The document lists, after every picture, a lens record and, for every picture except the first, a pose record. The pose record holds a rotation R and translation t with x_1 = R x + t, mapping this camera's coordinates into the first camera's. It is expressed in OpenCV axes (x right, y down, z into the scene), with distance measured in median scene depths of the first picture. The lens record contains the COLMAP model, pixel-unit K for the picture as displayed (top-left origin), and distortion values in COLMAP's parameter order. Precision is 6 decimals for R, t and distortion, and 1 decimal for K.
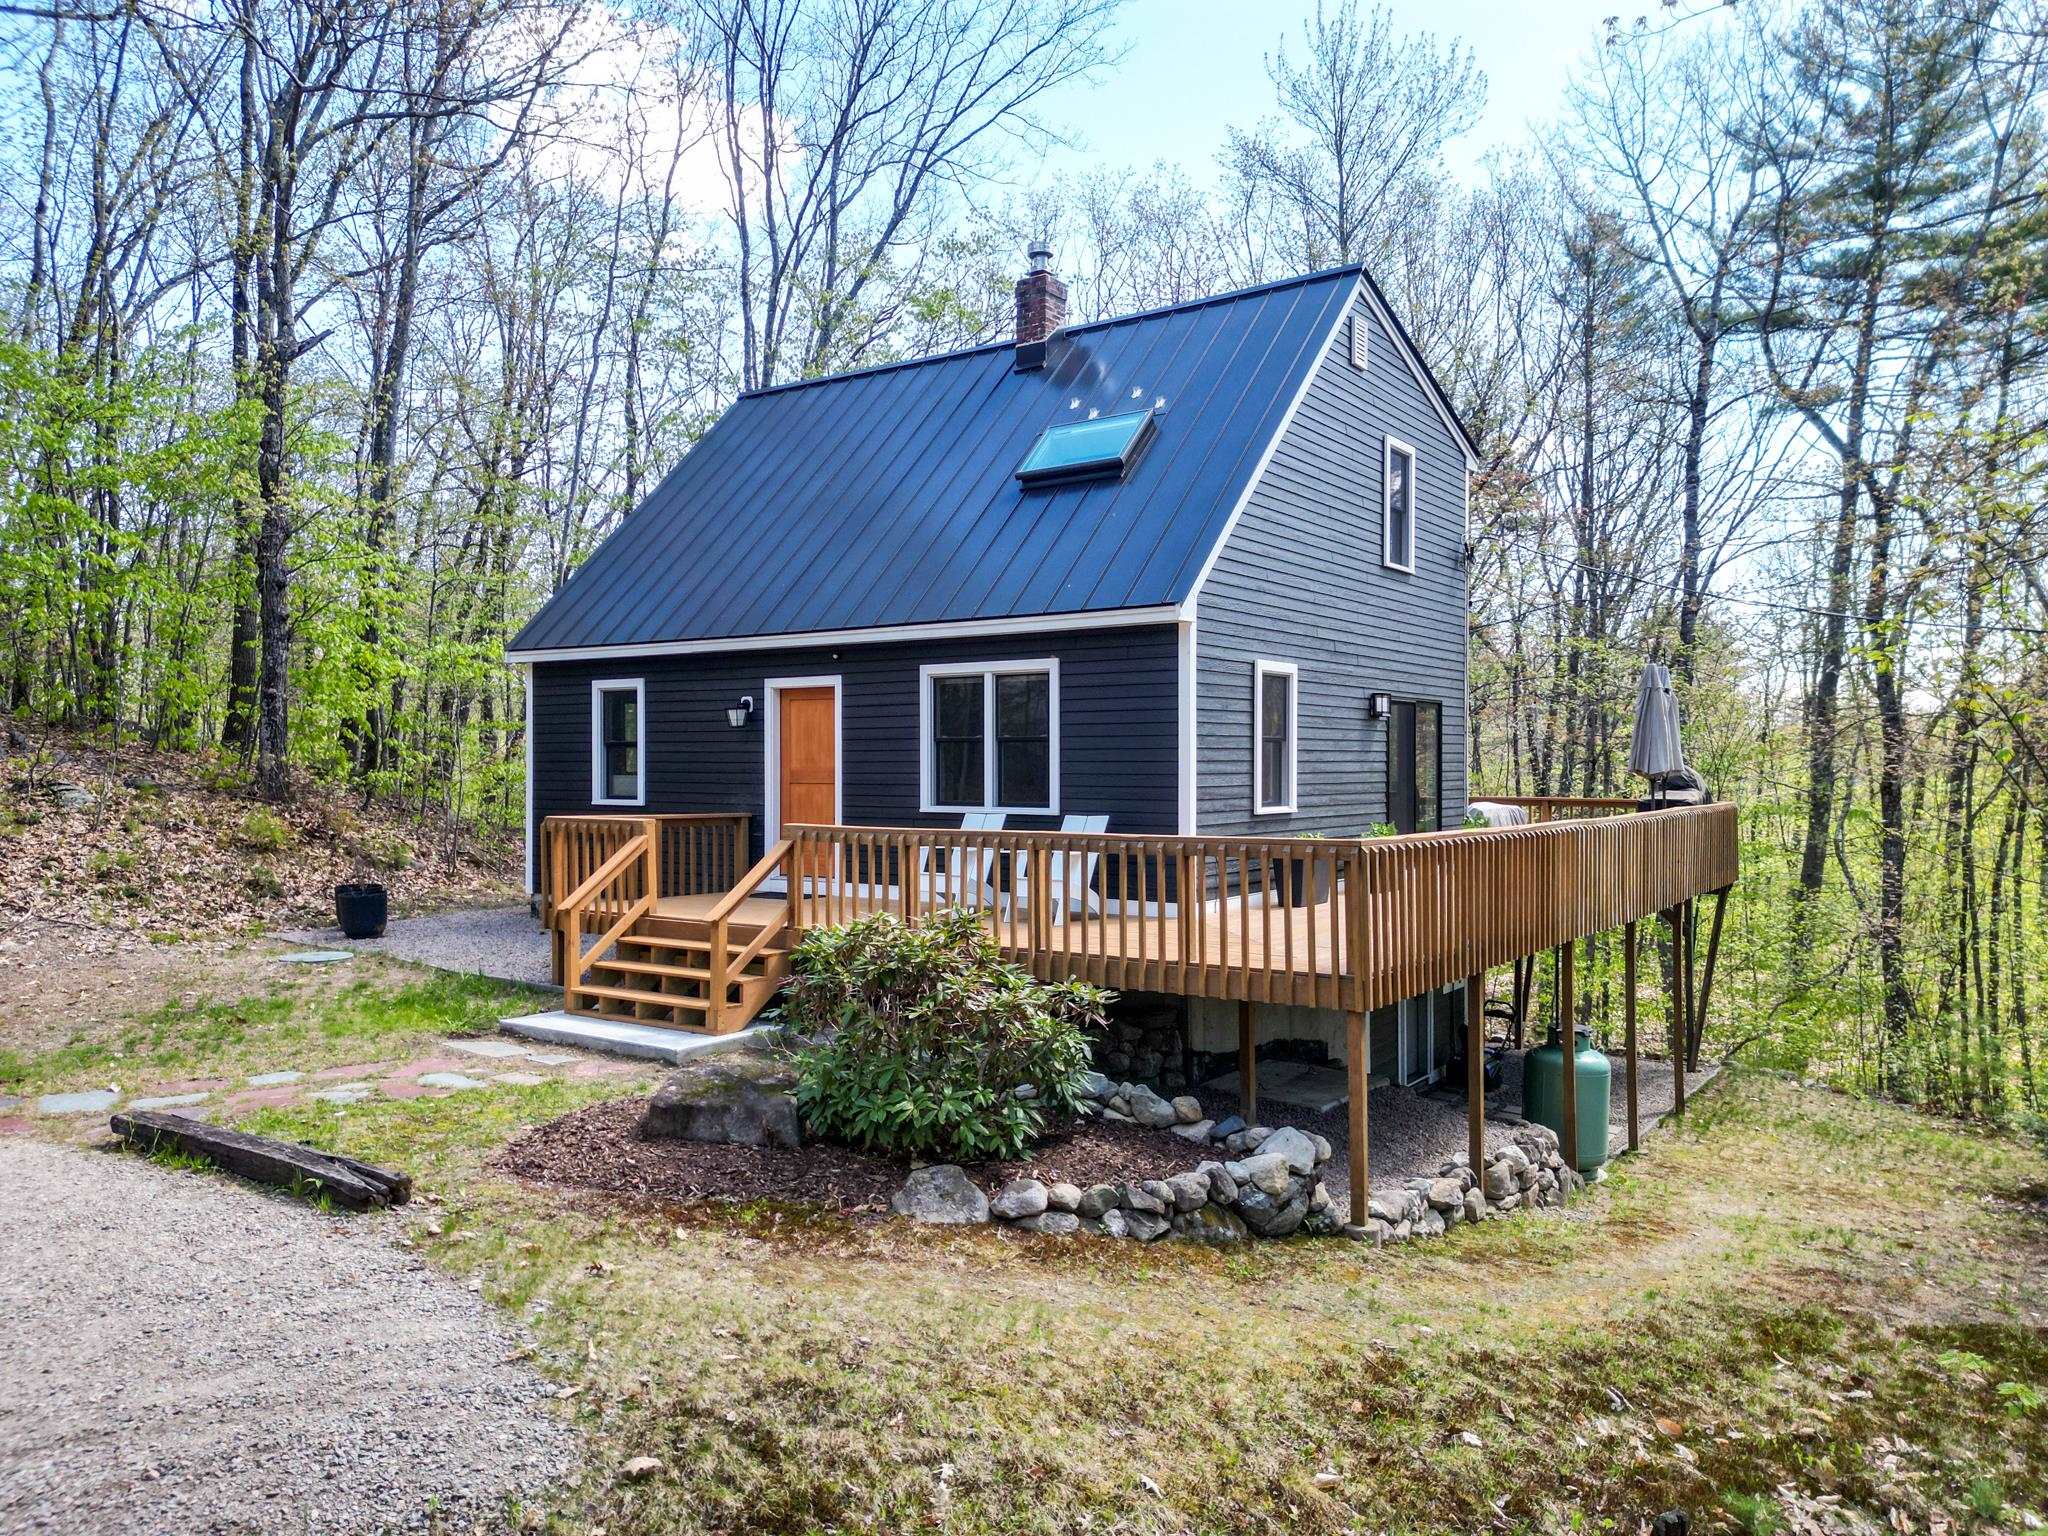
lens RADIAL K [[1456.8, 0, 1014.3], [0, 1456.8, 777.7], [0, 0, 1]] dist [0.078635, -0.078922]
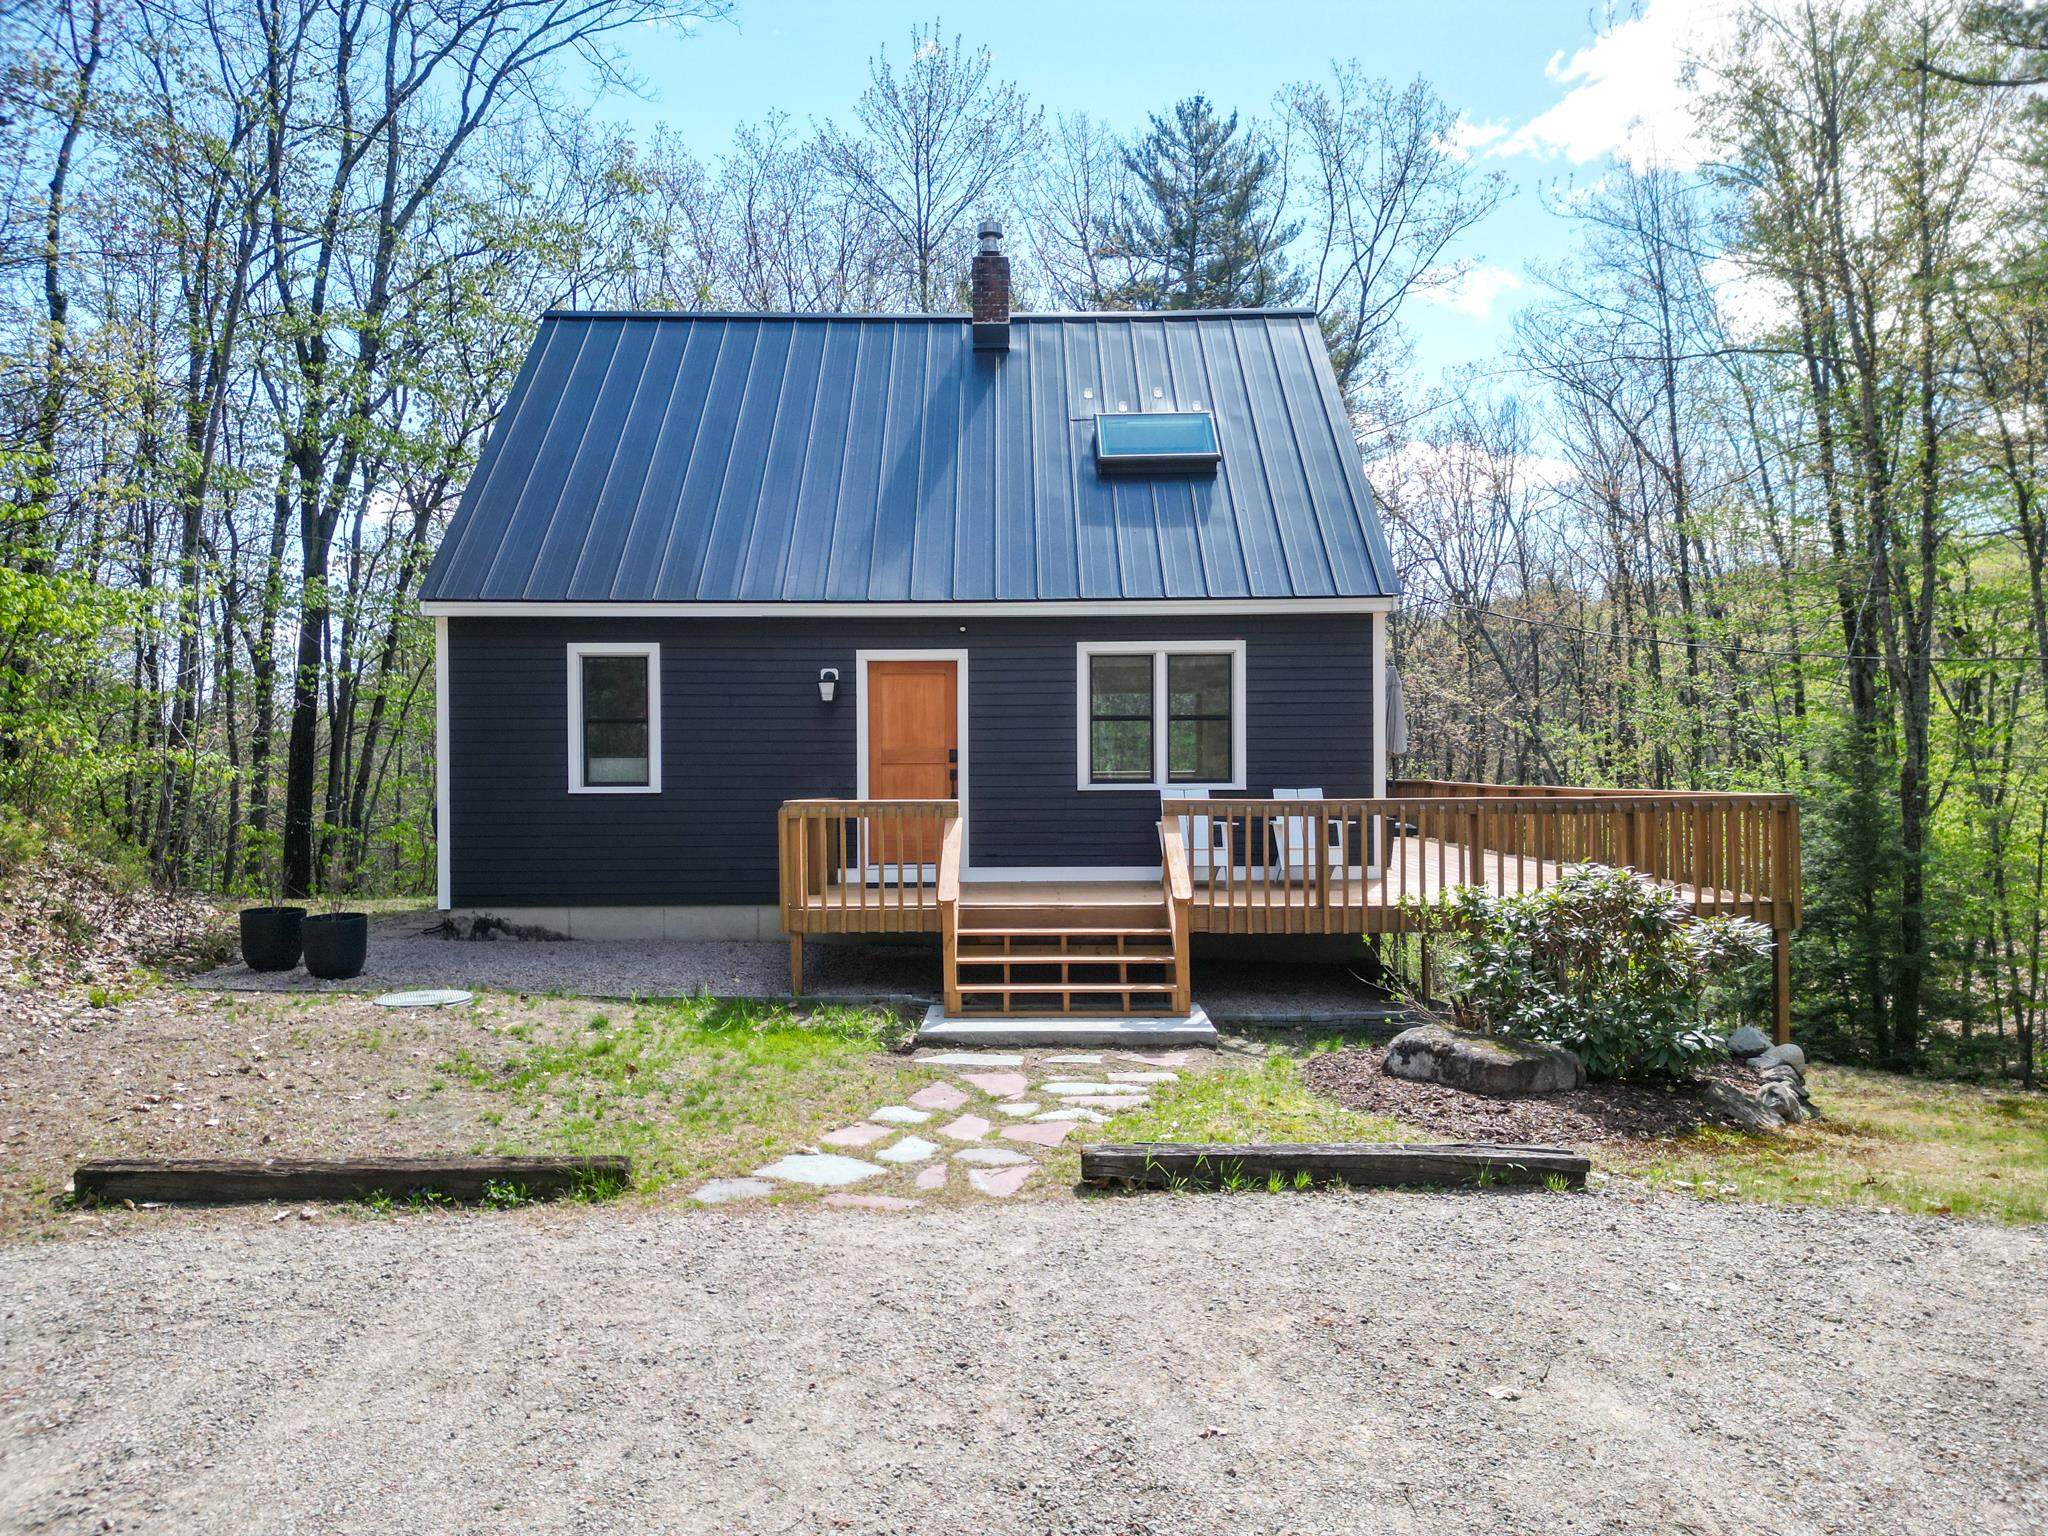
lens RADIAL K [[1456.8, 0, 1014.3], [0, 1456.8, 777.7], [0, 0, 1]] dist [0.078635, -0.078922]
pose [[0.825846, -0.007066, 0.563852, -0.575533], [0.008740, 0.999962, -0.000270, 0.012449], [-0.563828, 0.005151, 0.825876, 0.187858]]
